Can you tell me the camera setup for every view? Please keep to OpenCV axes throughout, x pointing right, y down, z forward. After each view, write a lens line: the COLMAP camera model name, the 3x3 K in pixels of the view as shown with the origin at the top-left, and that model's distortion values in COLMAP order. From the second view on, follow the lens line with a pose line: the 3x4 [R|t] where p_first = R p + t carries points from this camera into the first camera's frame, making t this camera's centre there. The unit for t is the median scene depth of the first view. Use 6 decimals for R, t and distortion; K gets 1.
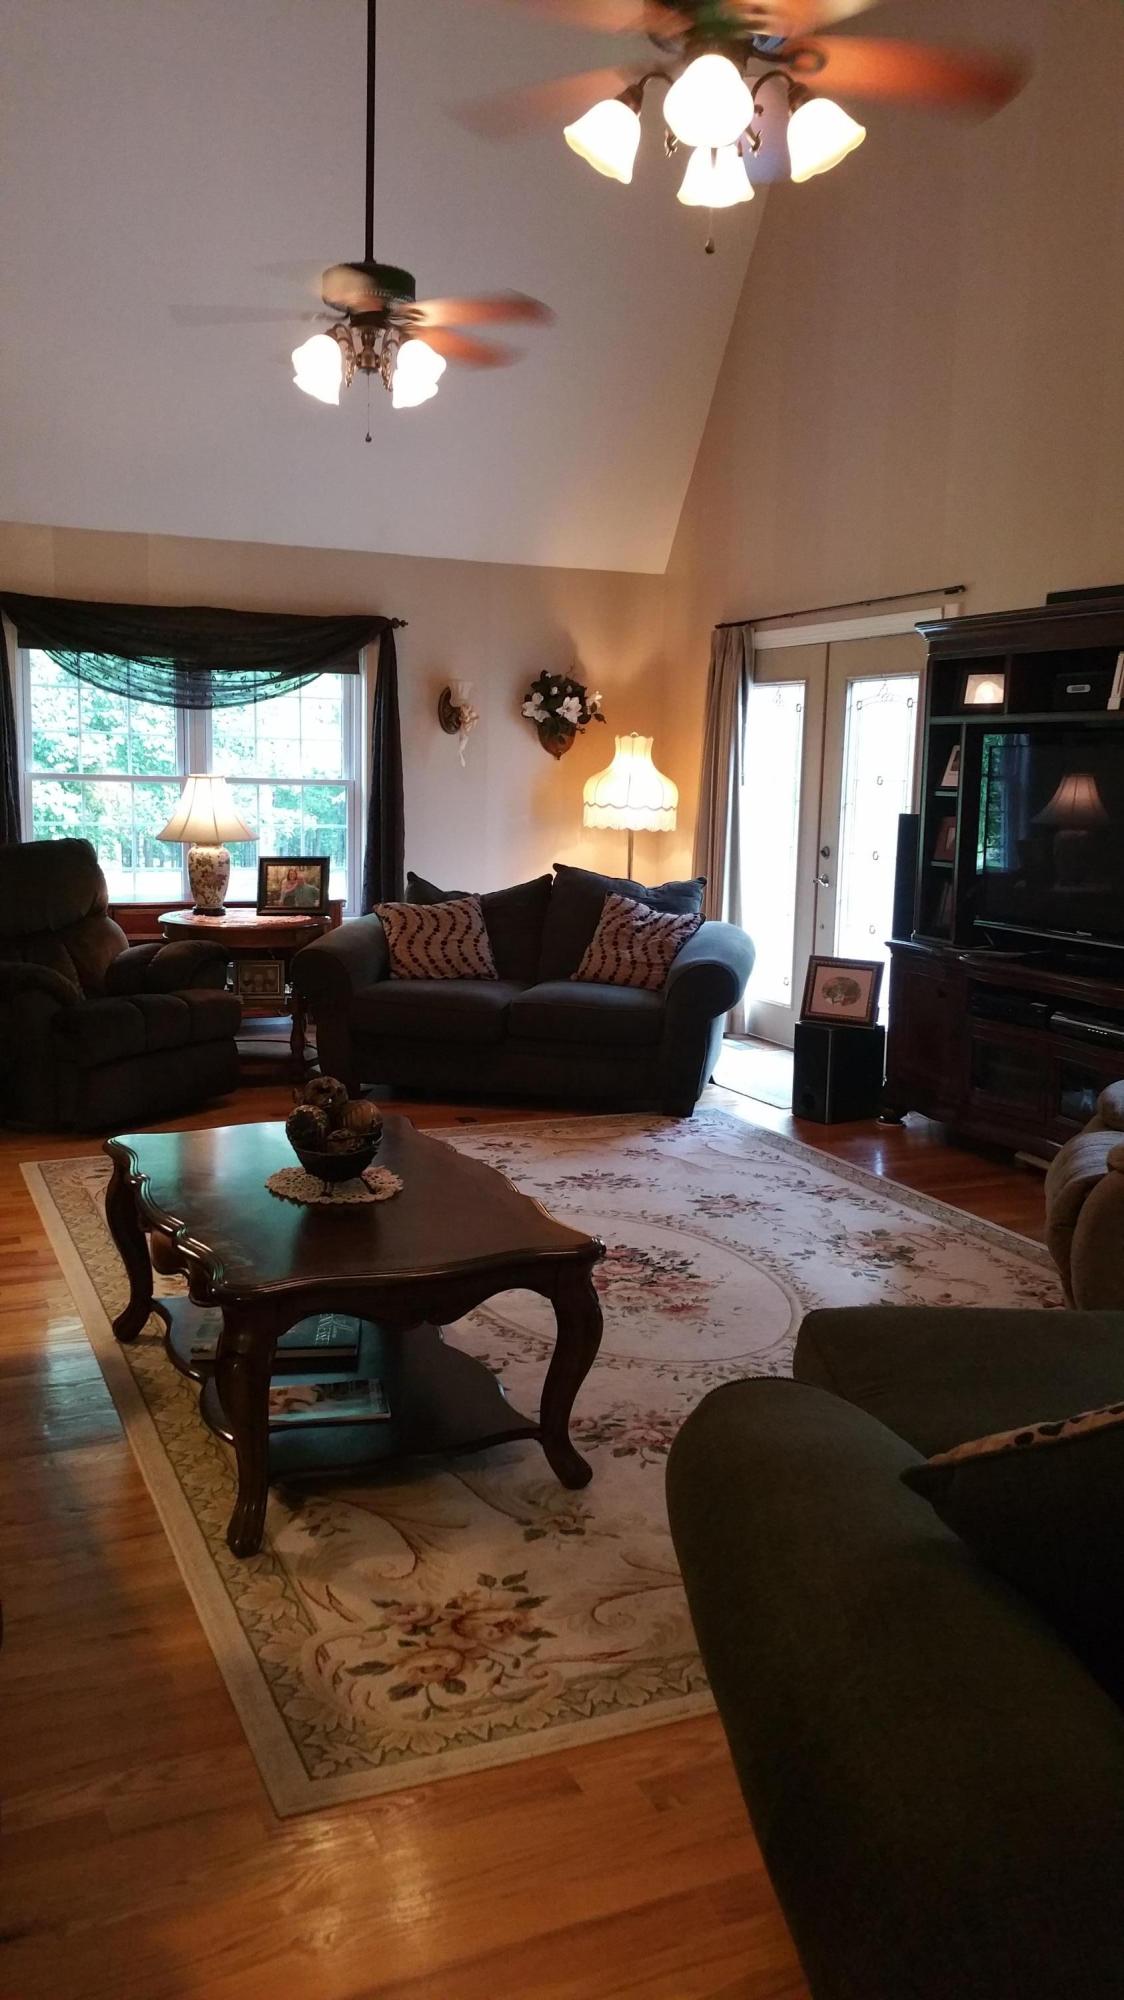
lens RADIAL K [[1600.5, 0, 559.4], [0, 1600.5, 993.0], [0, 0, 1]] dist [0.173110, -0.395407]
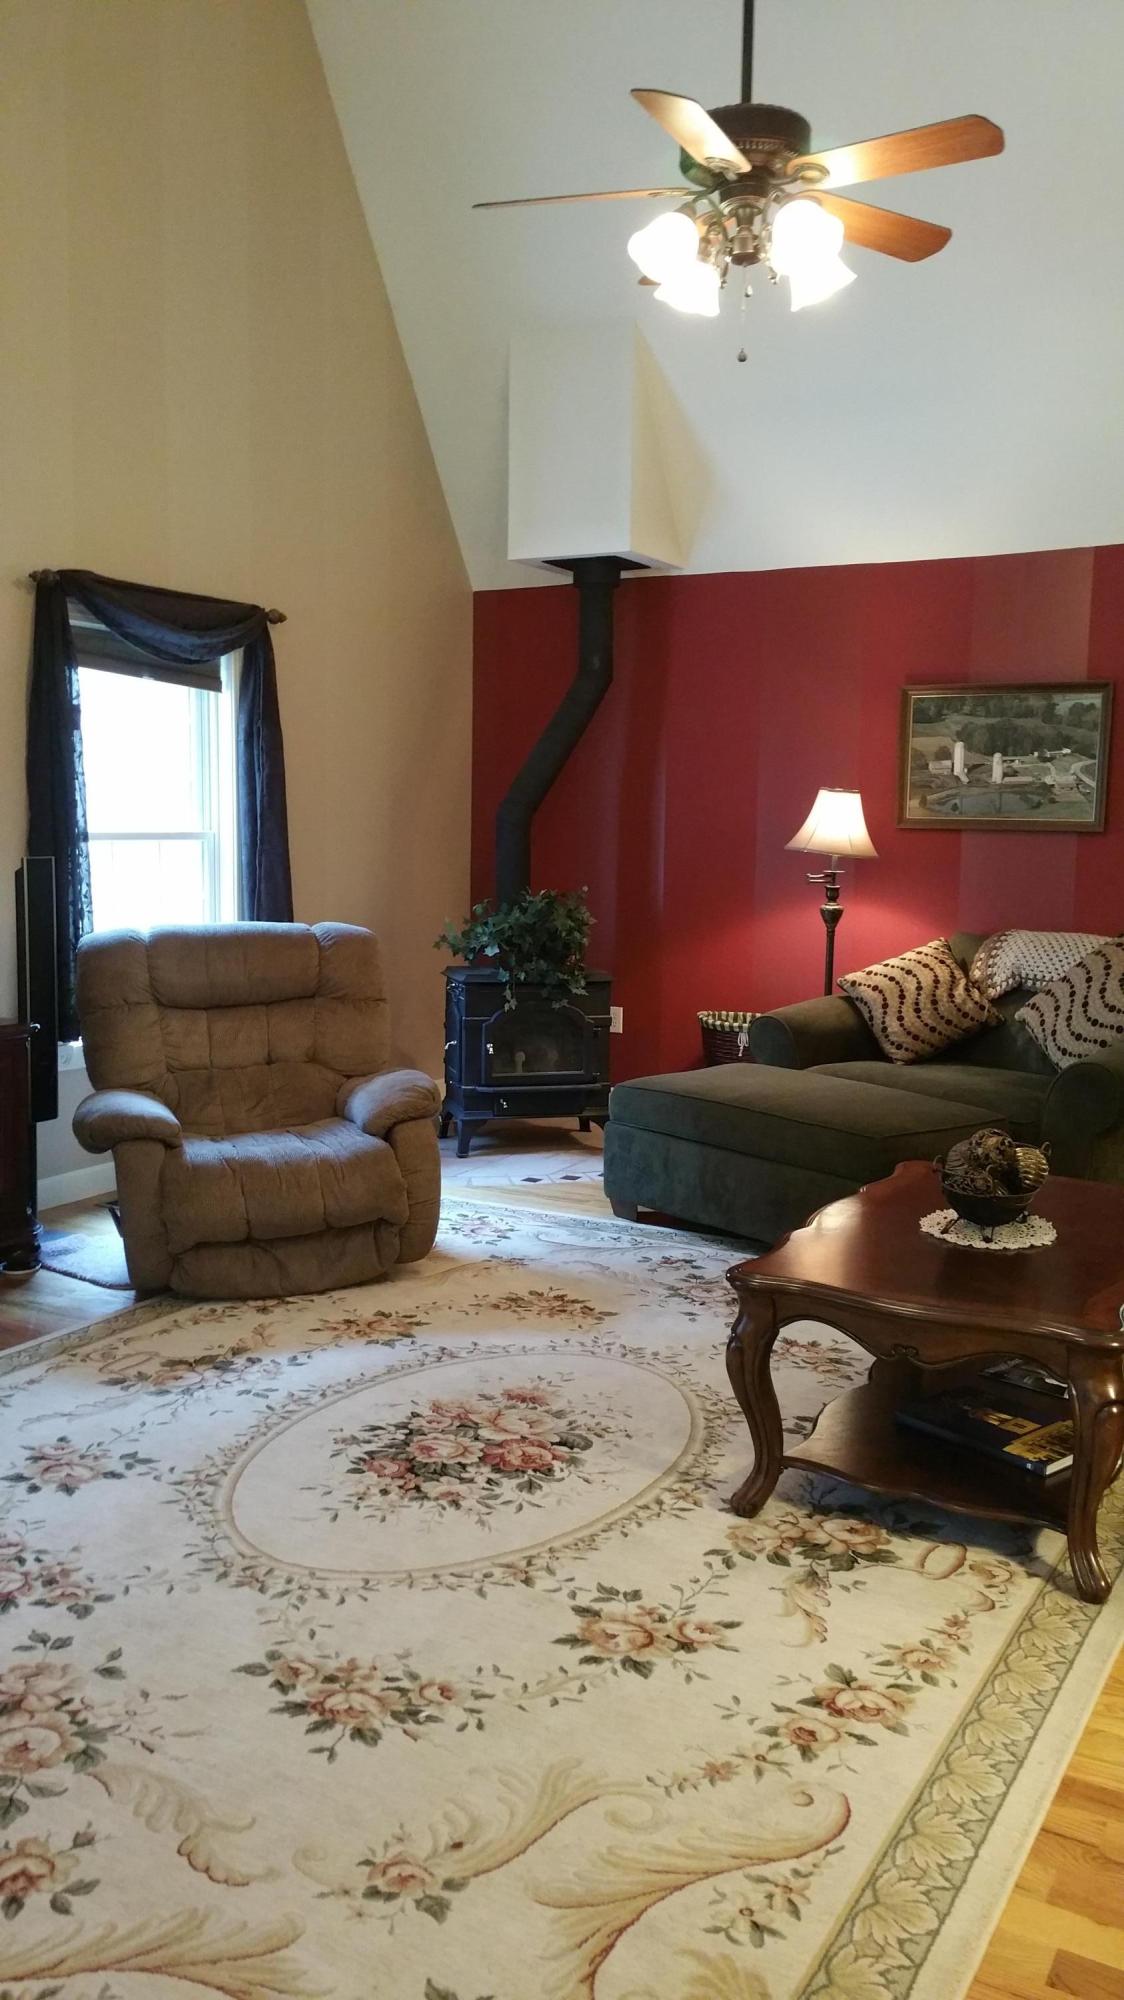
lens RADIAL K [[1600.5, 0, 559.4], [0, 1600.5, 993.0], [0, 0, 1]] dist [0.173110, -0.395407]
pose [[-0.601893, -0.116024, 0.790103, -0.571347], [0.088697, 0.973555, 0.210532, -0.195491], [-0.793635, 0.196798, -0.575685, 1.331991]]
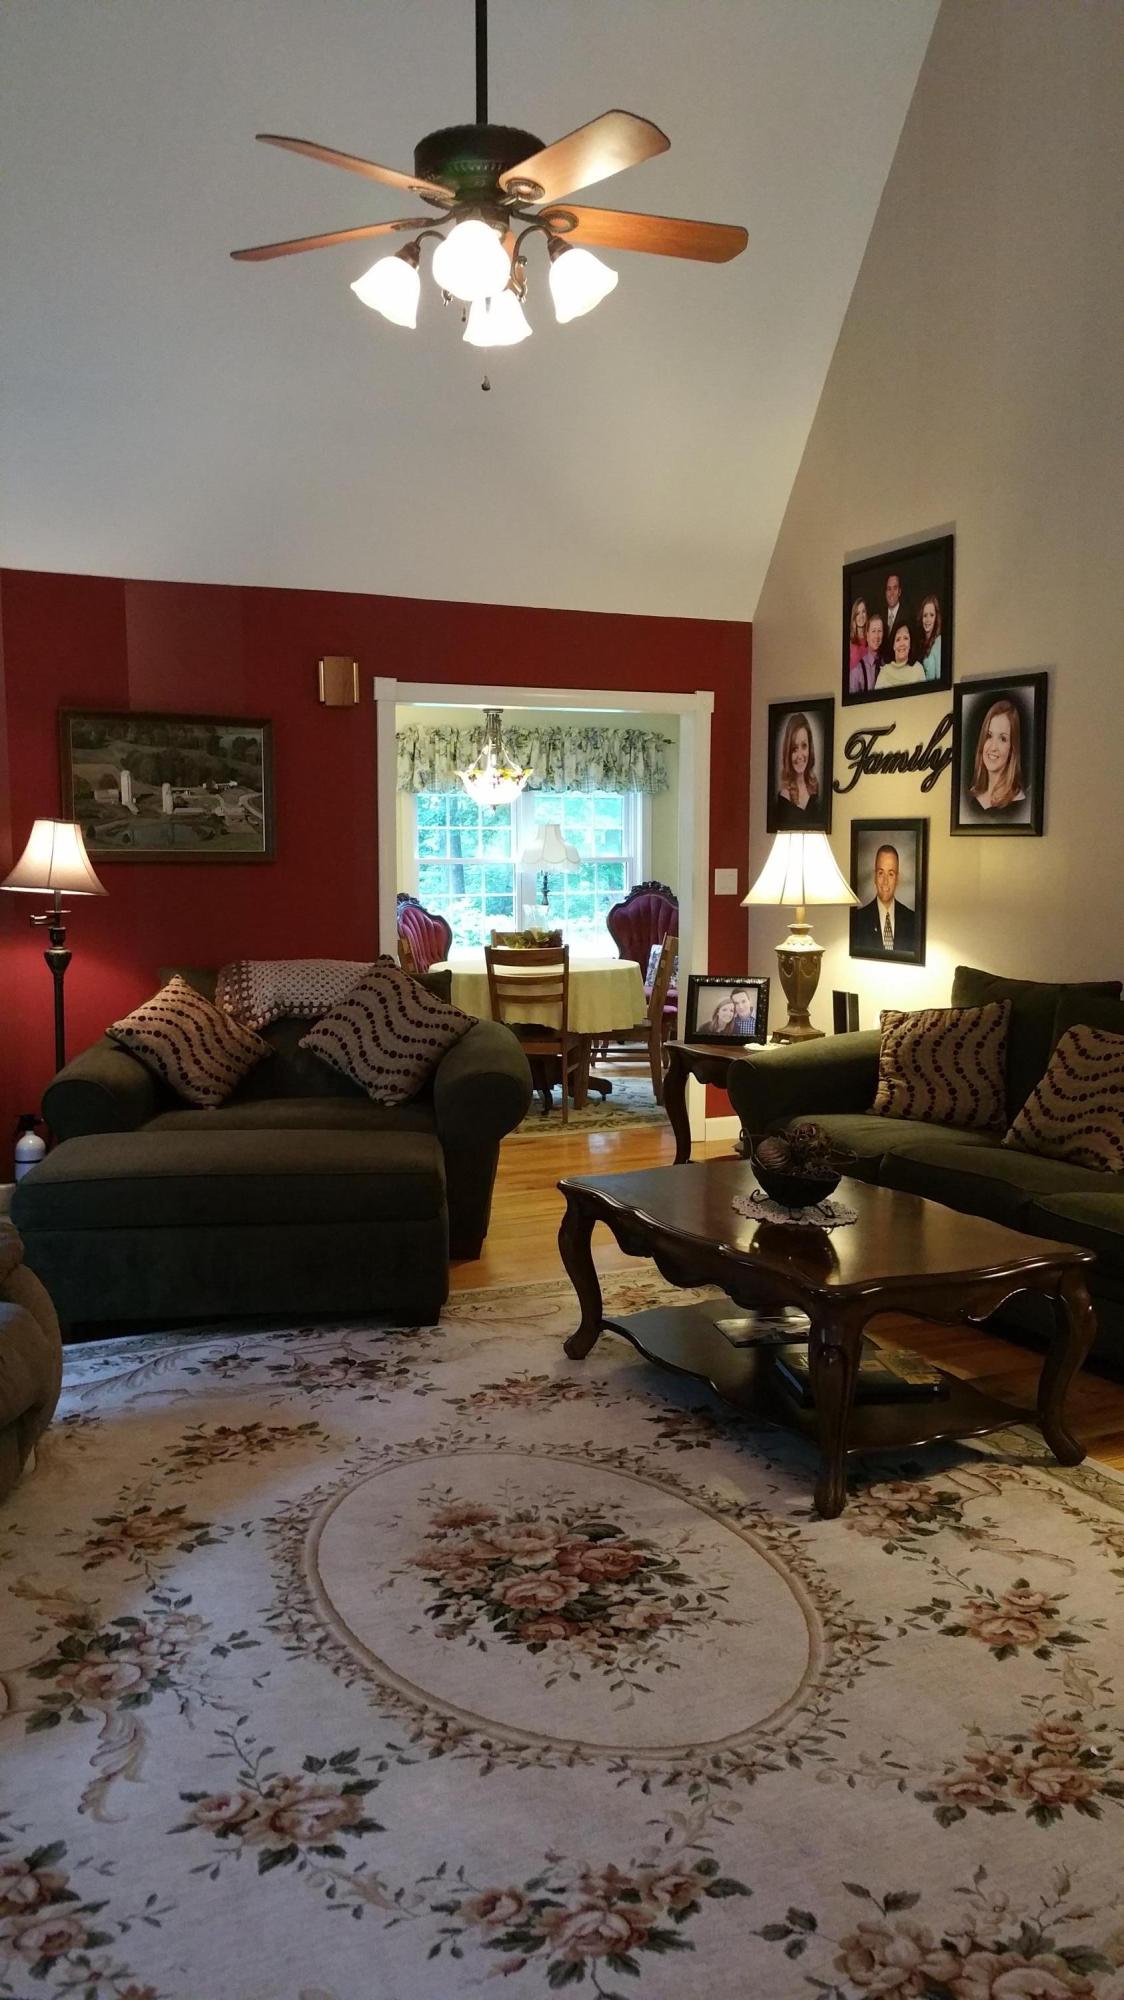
lens RADIAL K [[1600.5, 0, 559.4], [0, 1600.5, 993.0], [0, 0, 1]] dist [0.173110, -0.395407]
pose [[-0.999005, -0.012175, -0.042894, 0.060167], [-0.021961, 0.971572, 0.235722, -0.226423], [0.038804, 0.236429, -0.970874, 1.567804]]
